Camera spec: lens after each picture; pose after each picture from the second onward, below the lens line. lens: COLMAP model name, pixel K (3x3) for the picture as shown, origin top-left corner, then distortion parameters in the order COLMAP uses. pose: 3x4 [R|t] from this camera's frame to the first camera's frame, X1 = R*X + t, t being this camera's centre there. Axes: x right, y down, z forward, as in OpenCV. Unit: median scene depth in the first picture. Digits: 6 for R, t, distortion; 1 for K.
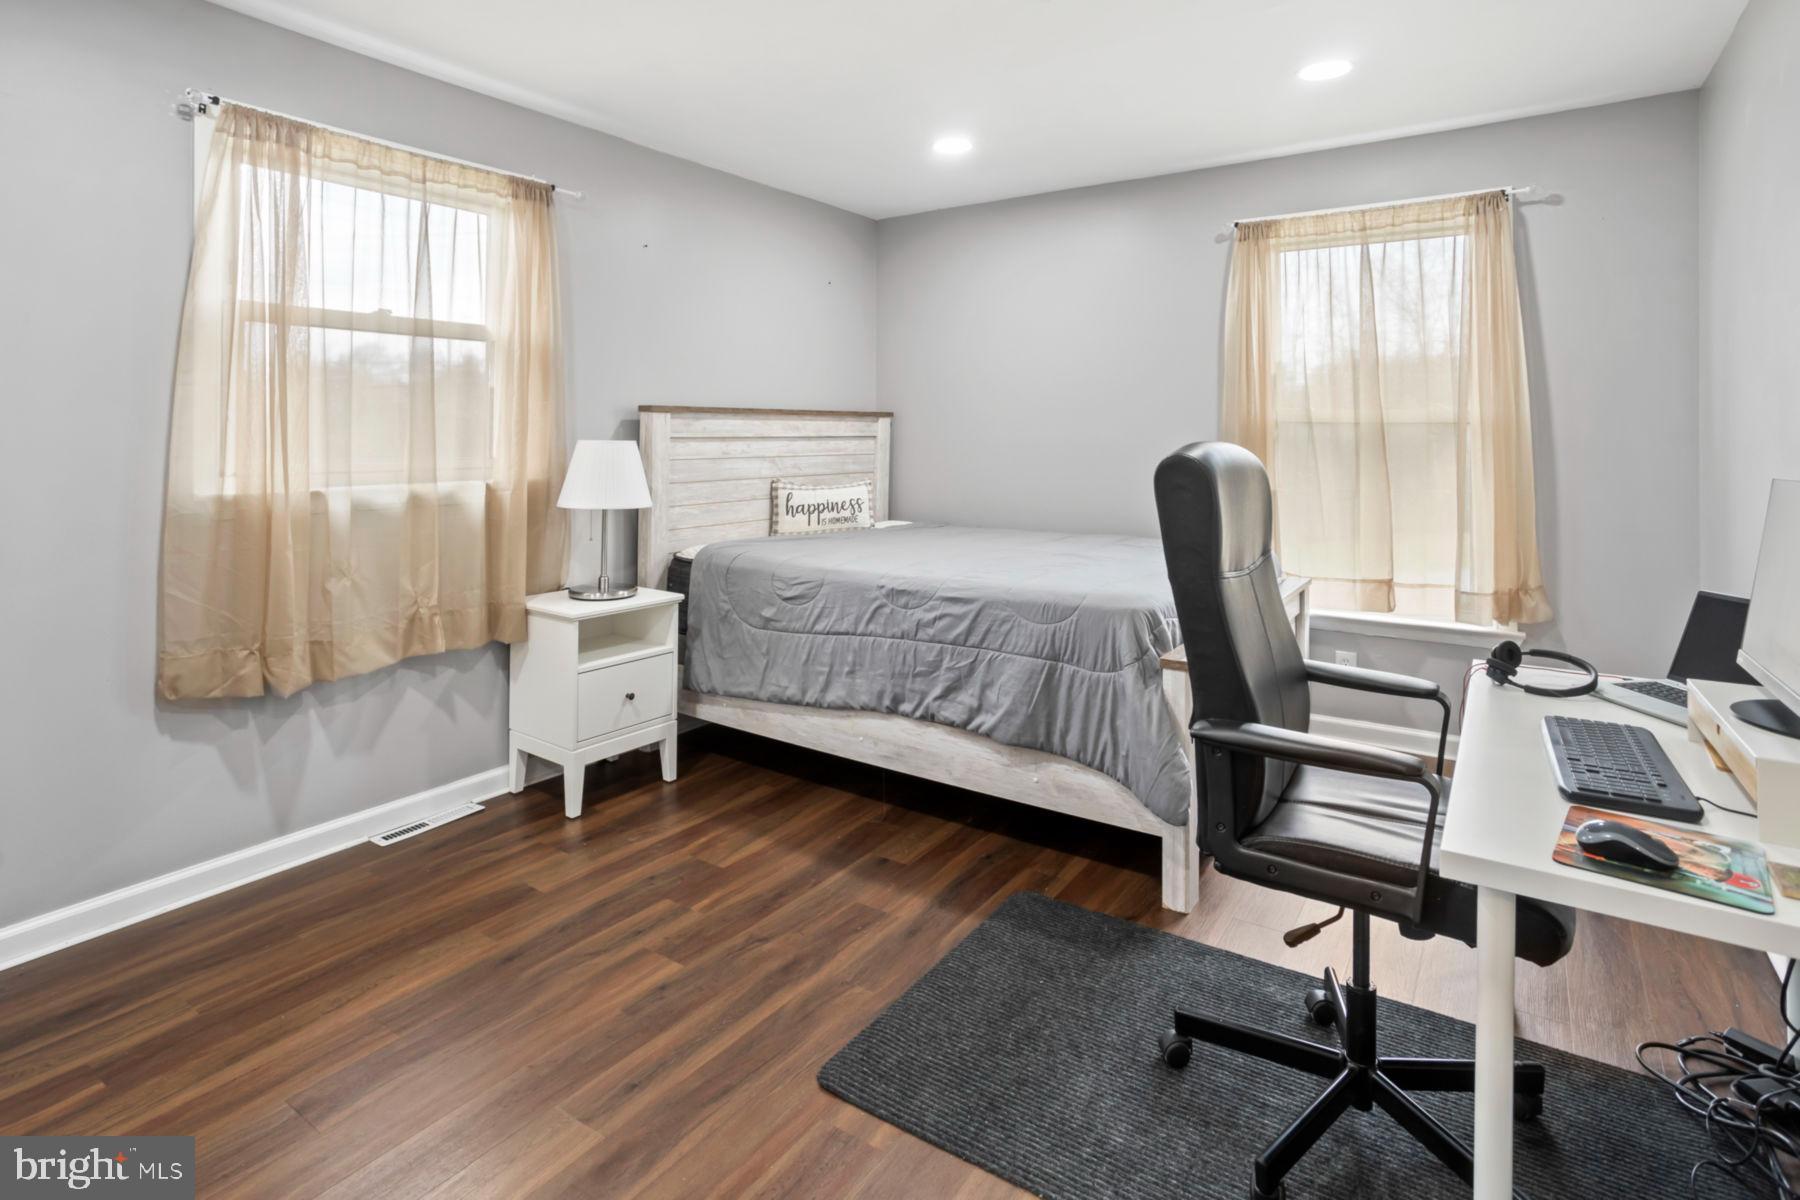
lens RADIAL K [[899.5, 0, 900.5], [0, 899.5, 399.9], [0, 0, 1]] dist [-0.000846, 0.000534]
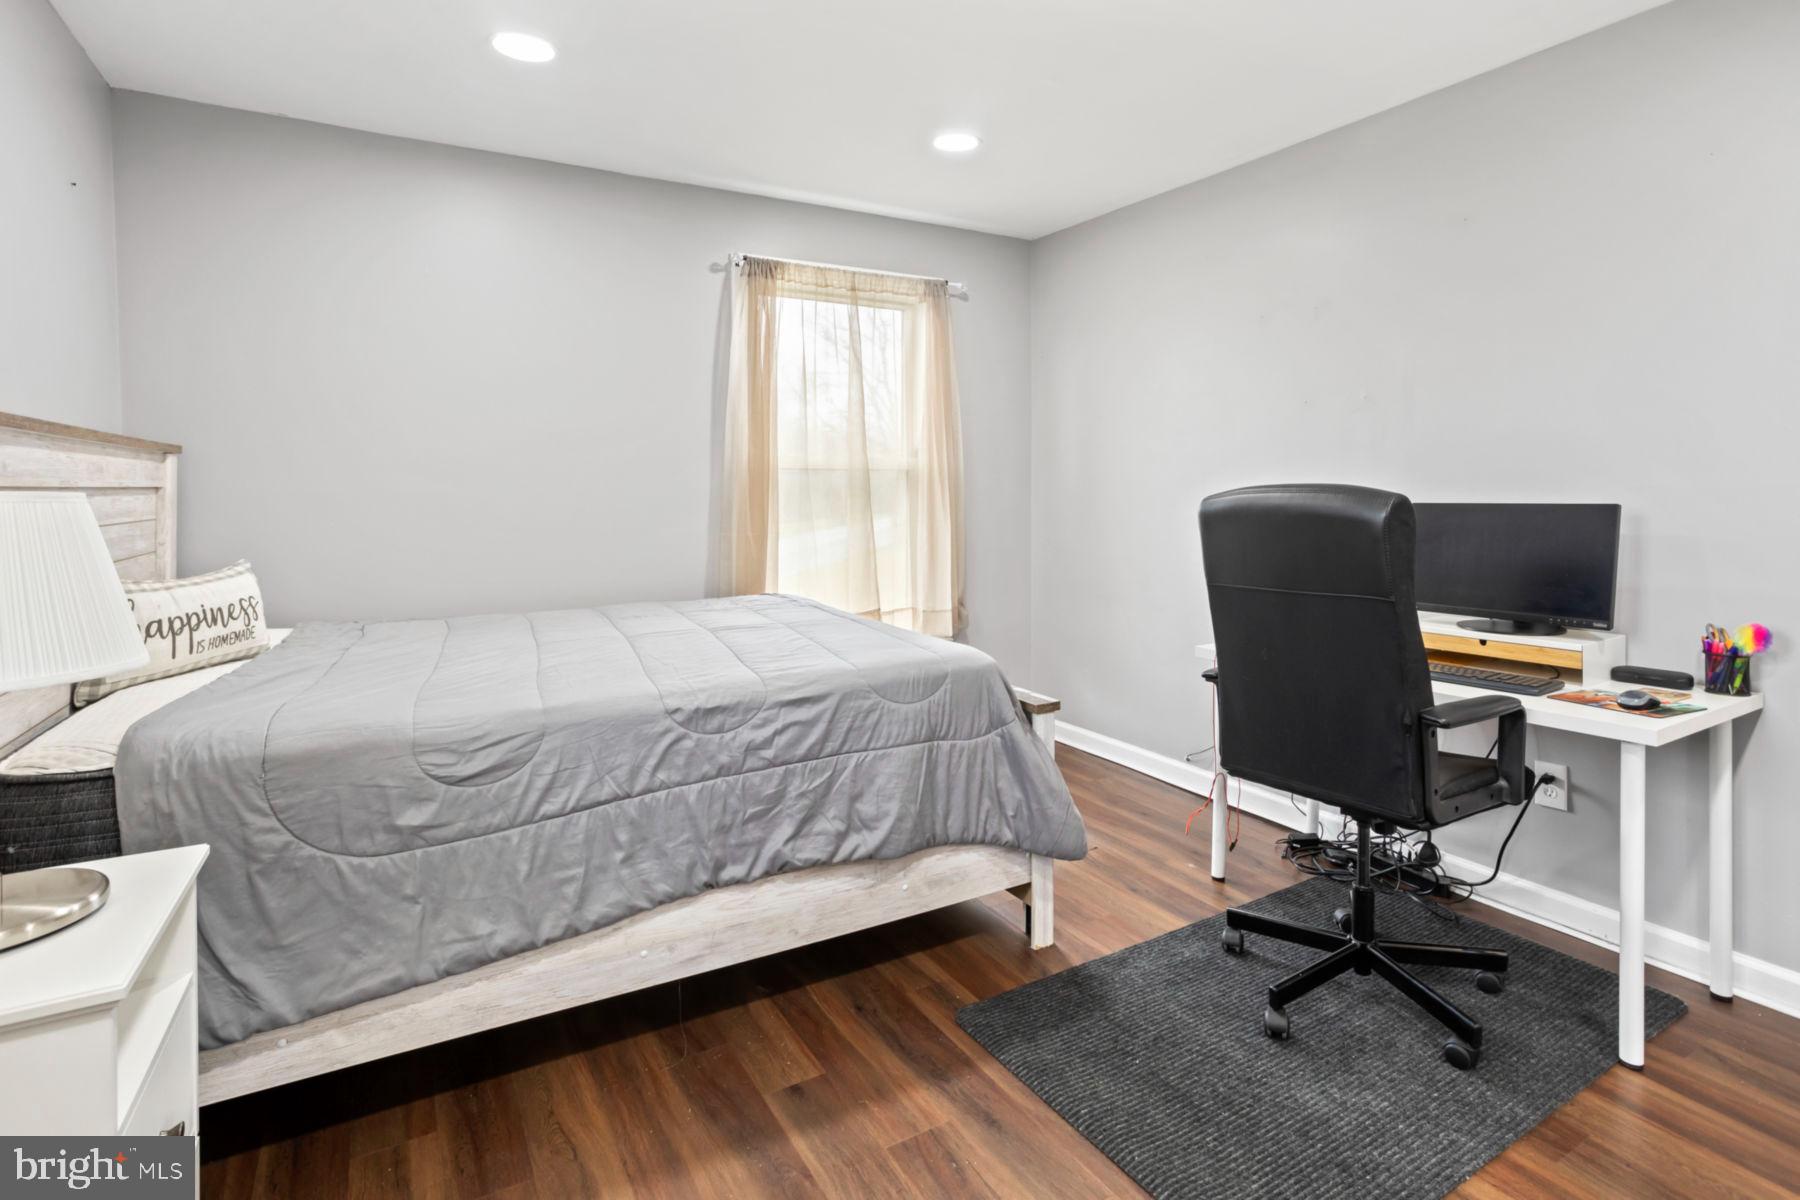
lens RADIAL K [[906.9, 0, 917.3], [0, 906.9, 483.1], [0, 0, 1]] dist [-0.035556, 0.023917]
pose [[0.449540, -0.004432, 0.893249, -0.546349], [-0.026929, 0.999466, 0.018512, 0.025570], [-0.892854, -0.032377, 0.449181, 0.570012]]
